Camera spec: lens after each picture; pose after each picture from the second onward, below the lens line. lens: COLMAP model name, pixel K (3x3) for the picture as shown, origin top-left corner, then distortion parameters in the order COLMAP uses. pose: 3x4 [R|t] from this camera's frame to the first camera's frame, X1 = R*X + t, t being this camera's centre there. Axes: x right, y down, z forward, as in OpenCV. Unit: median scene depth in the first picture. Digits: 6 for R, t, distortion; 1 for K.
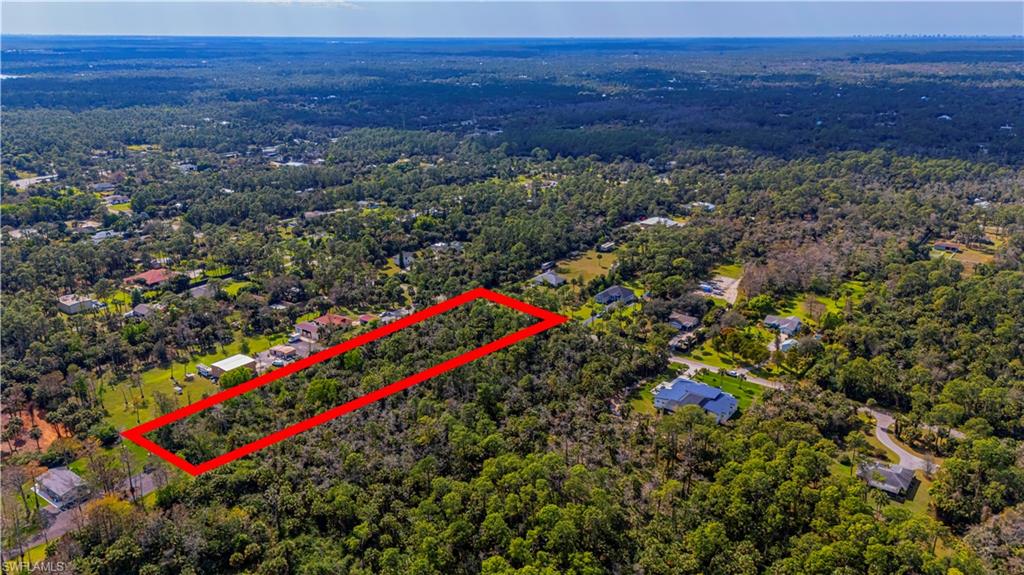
lens RADIAL K [[747.9, 0, 514.8], [0, 747.9, 285.4], [0, 0, 1]] dist [0.034571, -0.031950]
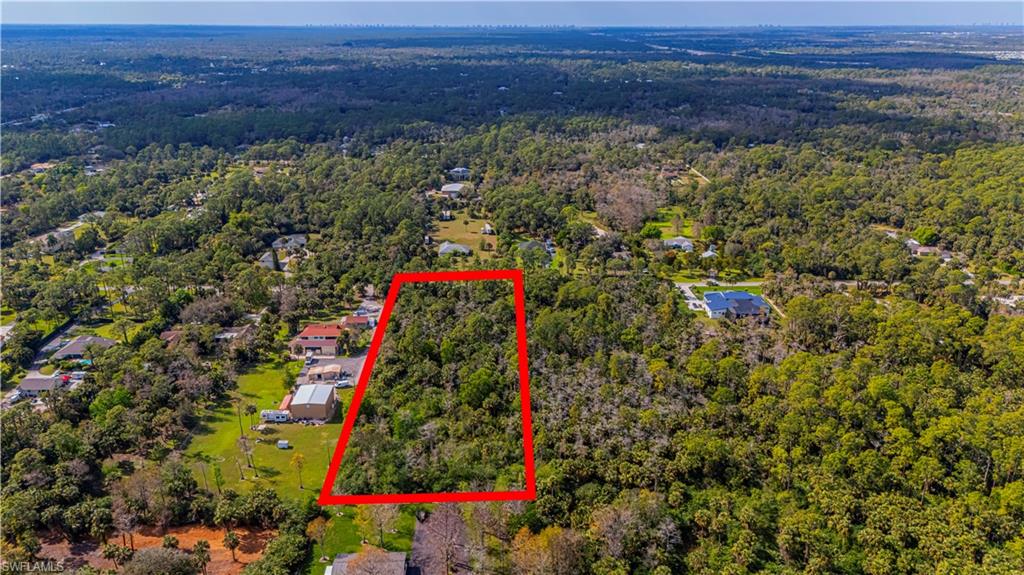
lens RADIAL K [[747.9, 0, 511.9], [0, 747.9, 289.8], [0, 0, 1]] dist [0.034571, -0.031950]
pose [[0.783800, -0.203809, 0.586617, -0.479757], [0.193281, 0.977757, 0.081453, -0.021750], [-0.590169, 0.049539, 0.805758, 0.170808]]
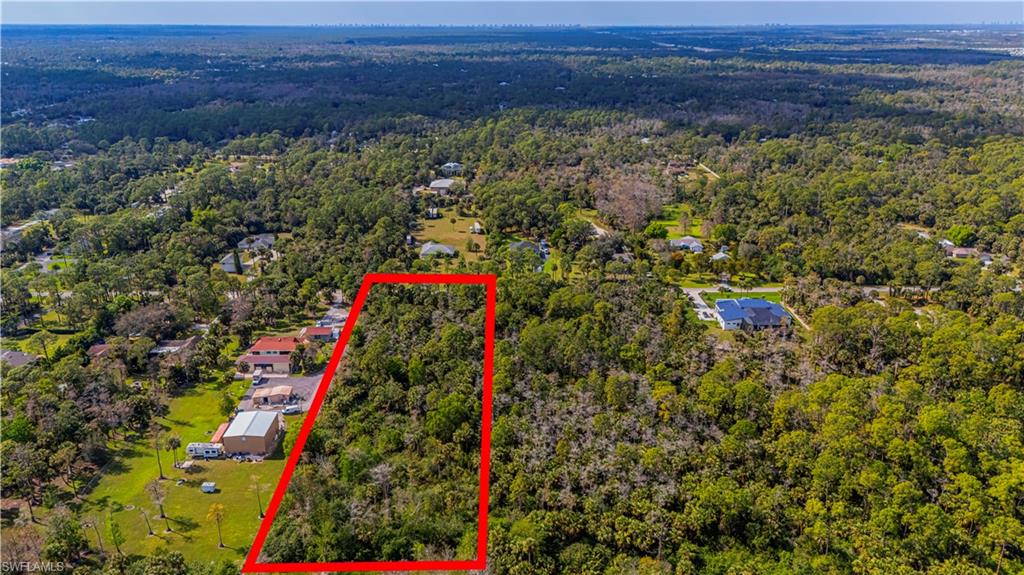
lens RADIAL K [[747.9, 0, 511.0], [0, 747.9, 290.7], [0, 0, 1]] dist [0.034571, -0.031950]
pose [[0.788986, -0.203467, 0.579743, -0.408540], [0.192649, 0.977916, 0.081029, -0.016741], [-0.583427, 0.047756, 0.810760, 0.235506]]
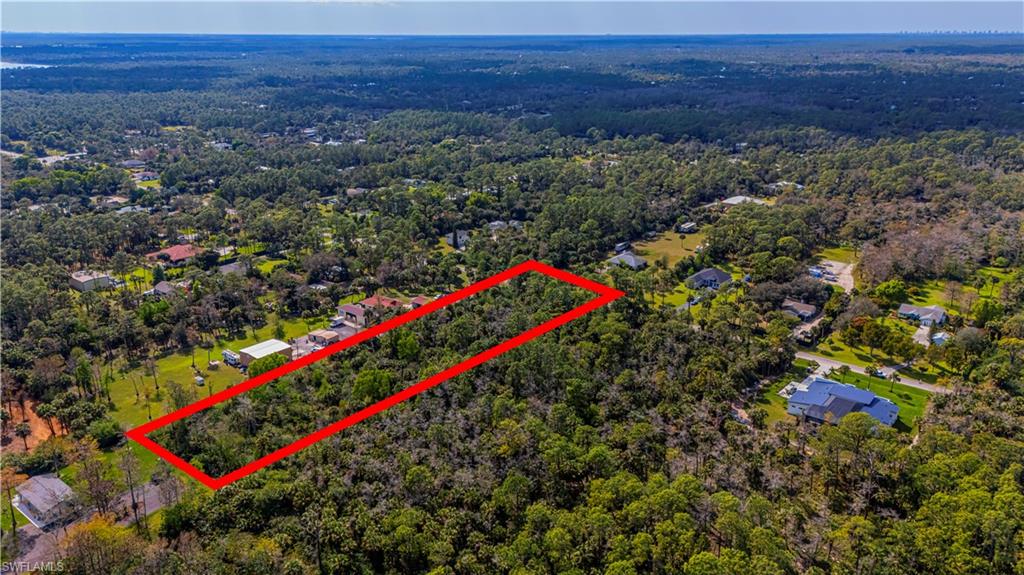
lens RADIAL K [[747.9, 0, 512.2], [0, 747.9, 283.5], [0, 0, 1]] dist [0.034571, -0.031950]
pose [[0.998853, 0.012934, -0.046107, -0.046444], [-0.012982, 0.999915, -0.000746, 0.020027], [0.046093, 0.001344, 0.998936, 0.131596]]
